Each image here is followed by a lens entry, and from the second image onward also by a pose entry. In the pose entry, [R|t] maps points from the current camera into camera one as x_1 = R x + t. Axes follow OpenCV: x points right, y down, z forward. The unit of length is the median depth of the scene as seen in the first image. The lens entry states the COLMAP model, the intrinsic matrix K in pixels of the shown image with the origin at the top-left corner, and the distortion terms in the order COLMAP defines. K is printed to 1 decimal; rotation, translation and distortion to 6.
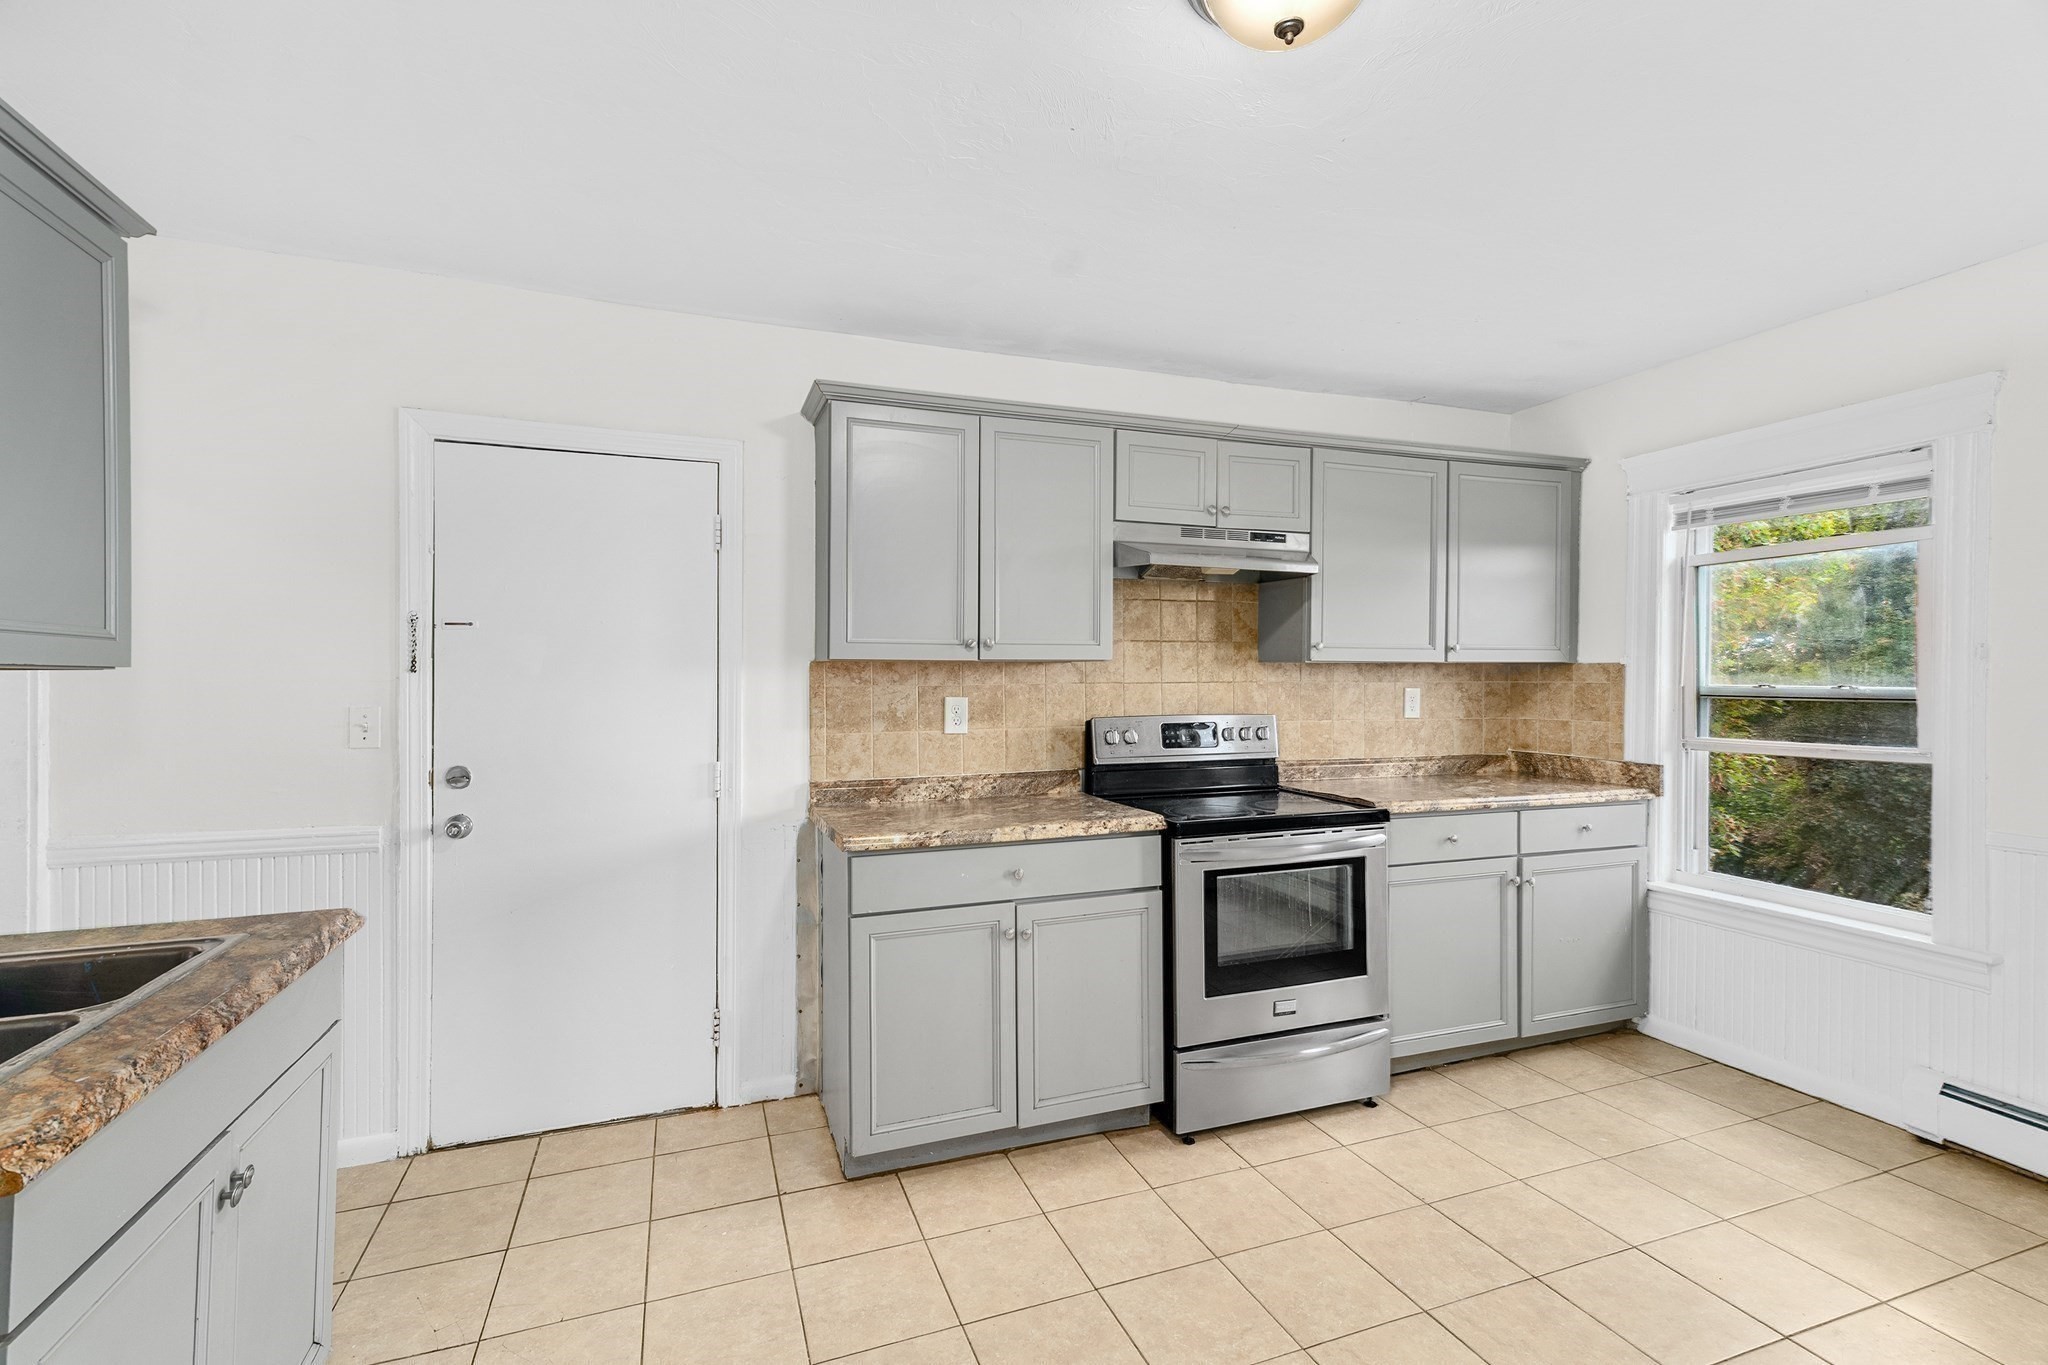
lens RADIAL K [[915.6, 0, 1006.9], [0, 915.6, 671.5], [0, 0, 1]] dist [0.021025, 0.000357]
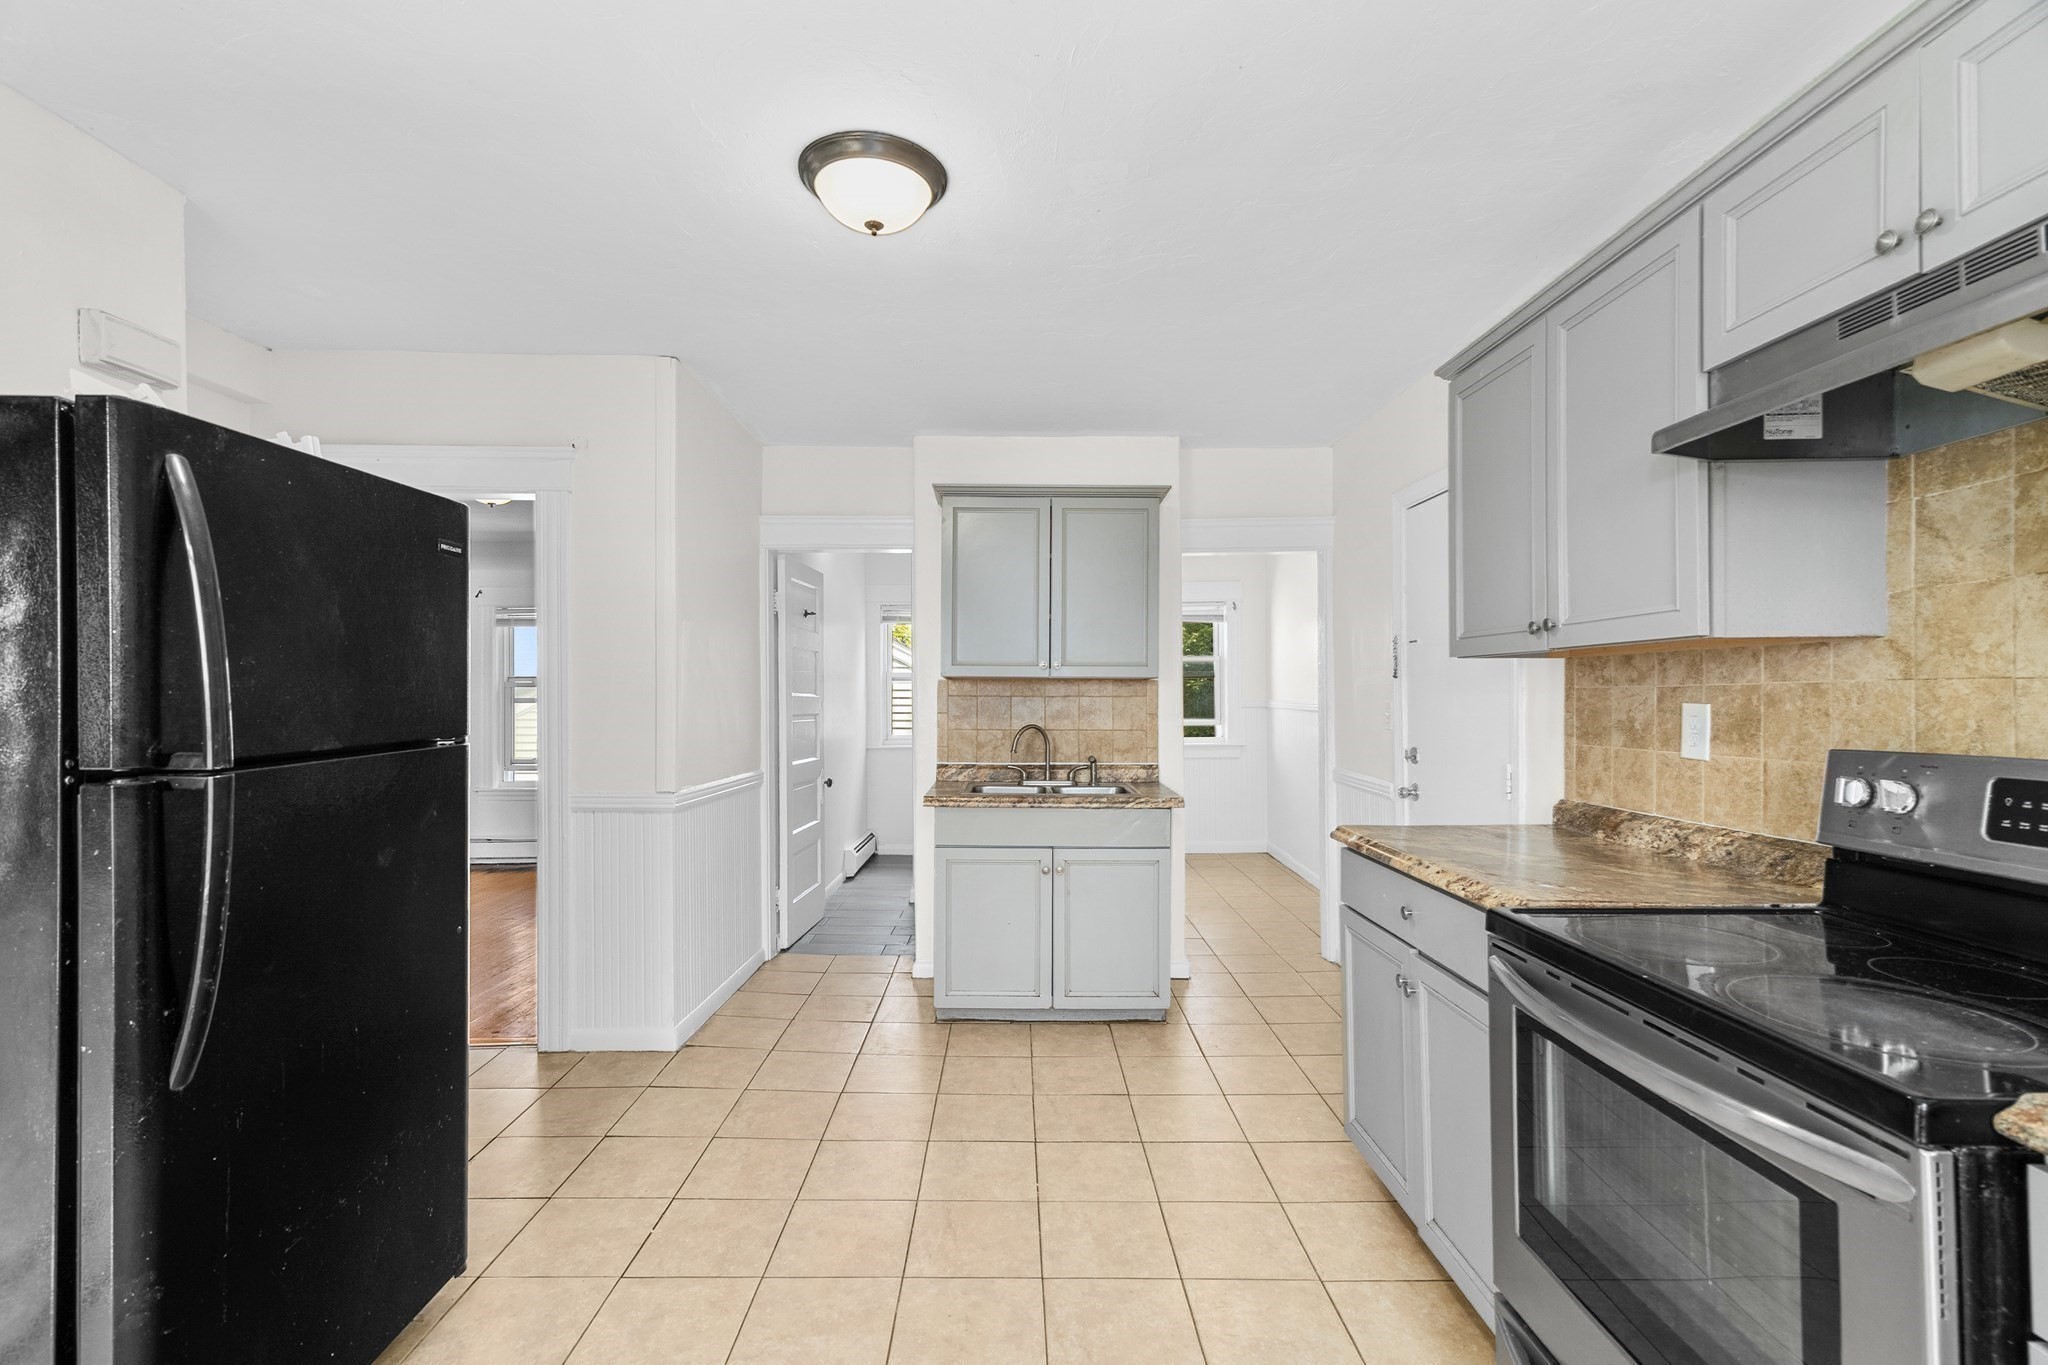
lens RADIAL K [[915.6, 0, 1026.5], [0, 915.6, 690.1], [0, 0, 1]] dist [0.021025, 0.000357]
pose [[-0.325053, -0.001381, -0.945695, 0.718303], [0.008974, 0.999949, -0.004545, 0.017187], [0.945653, -0.009964, -0.325024, 0.757478]]
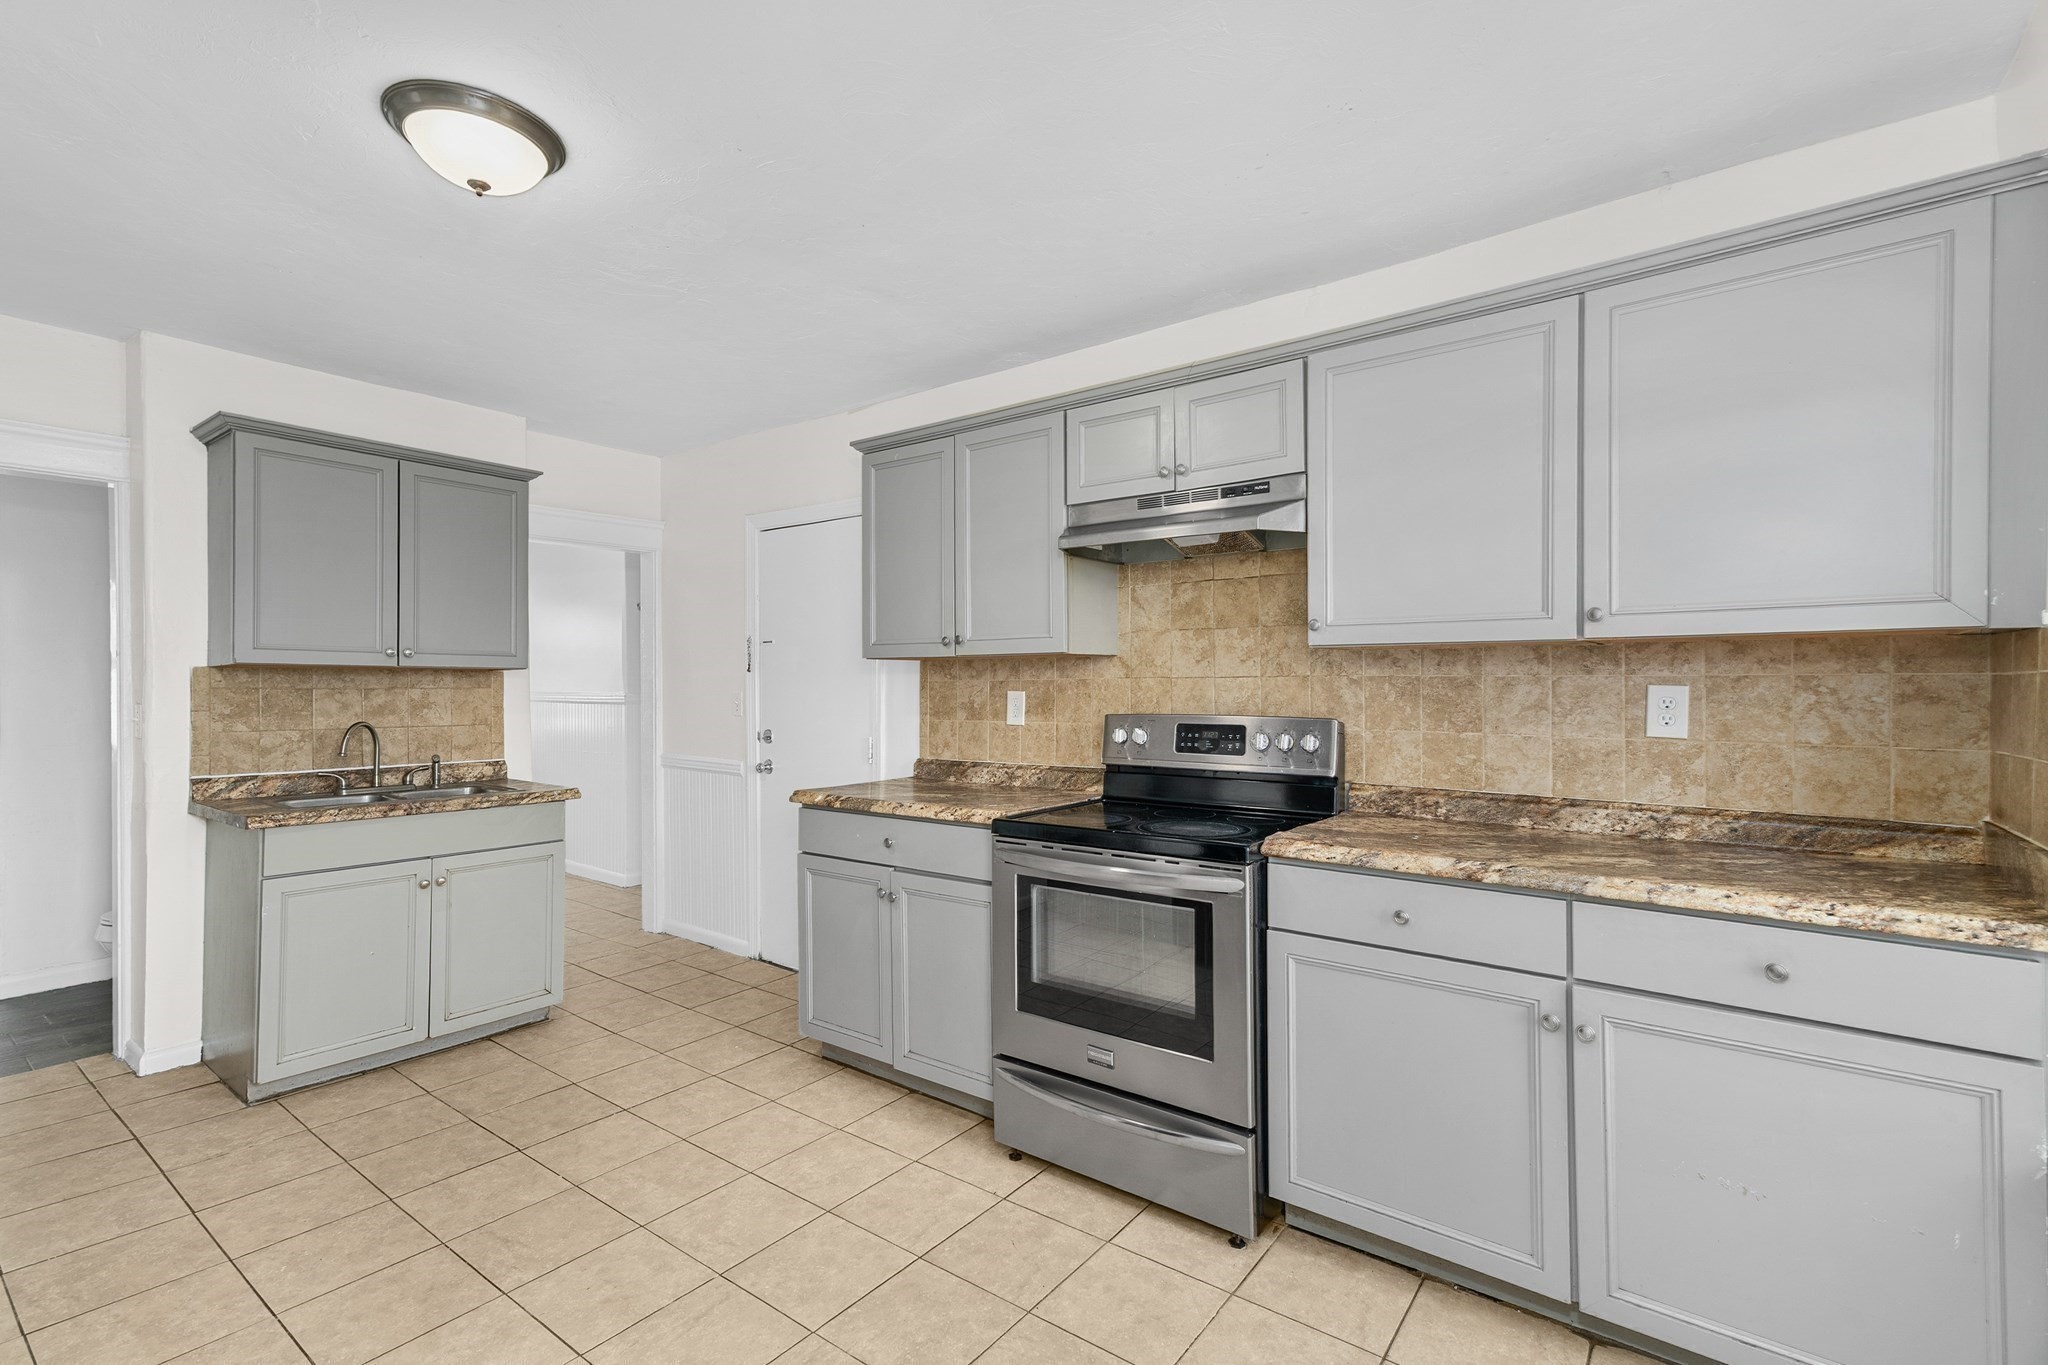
lens RADIAL K [[915.6, 0, 1027.6], [0, 915.6, 683.9], [0, 0, 1]] dist [0.021025, 0.000357]
pose [[0.546867, 0.000774, -0.837219, 0.846856], [0.006412, 0.999966, 0.005112, 0.014034], [0.837195, -0.008164, 0.546844, 0.419503]]
